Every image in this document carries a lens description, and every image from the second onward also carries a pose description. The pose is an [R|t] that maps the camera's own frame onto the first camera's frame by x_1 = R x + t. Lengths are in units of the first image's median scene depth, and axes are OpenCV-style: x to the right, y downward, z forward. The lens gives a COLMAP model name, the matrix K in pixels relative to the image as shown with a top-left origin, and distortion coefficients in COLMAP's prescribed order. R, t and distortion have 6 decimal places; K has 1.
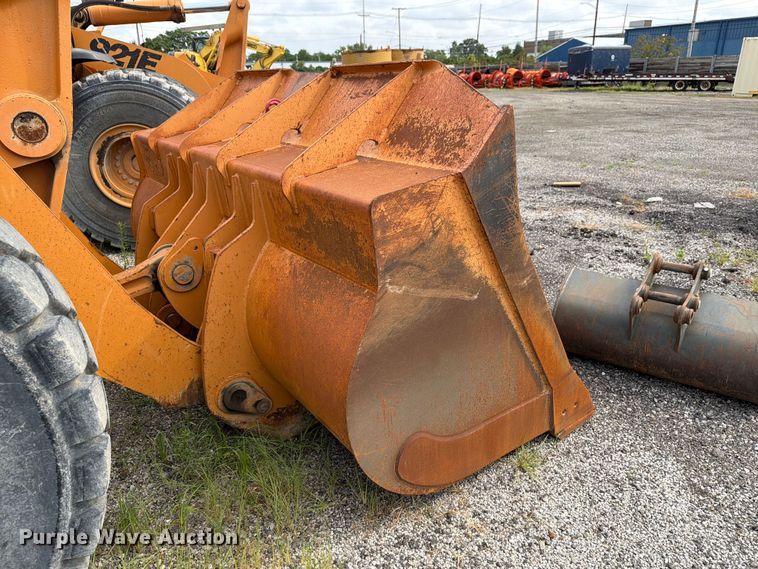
lens RADIAL K [[537.5, 0, 380.1], [0, 537.5, 285.1], [0, 0, 1]] dist [0.036884, -0.044712]
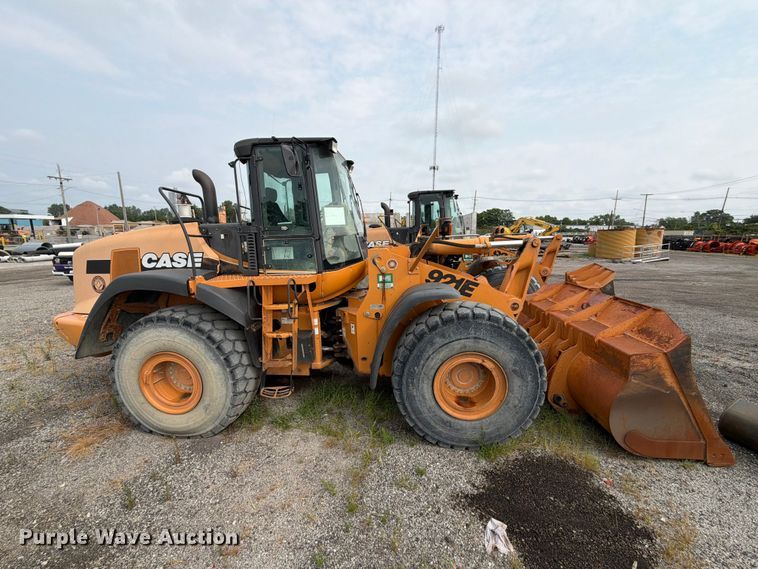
lens RADIAL K [[302.9, 0, 378.4], [0, 302.9, 284.9], [0, 0, 1]] dist [-0.000670, 0.001126]
pose [[0.782441, 0.137713, -0.607306, -0.118790], [-0.248553, 0.963254, -0.101804, 0.015098], [0.570970, 0.230603, 0.787918, -1.169688]]
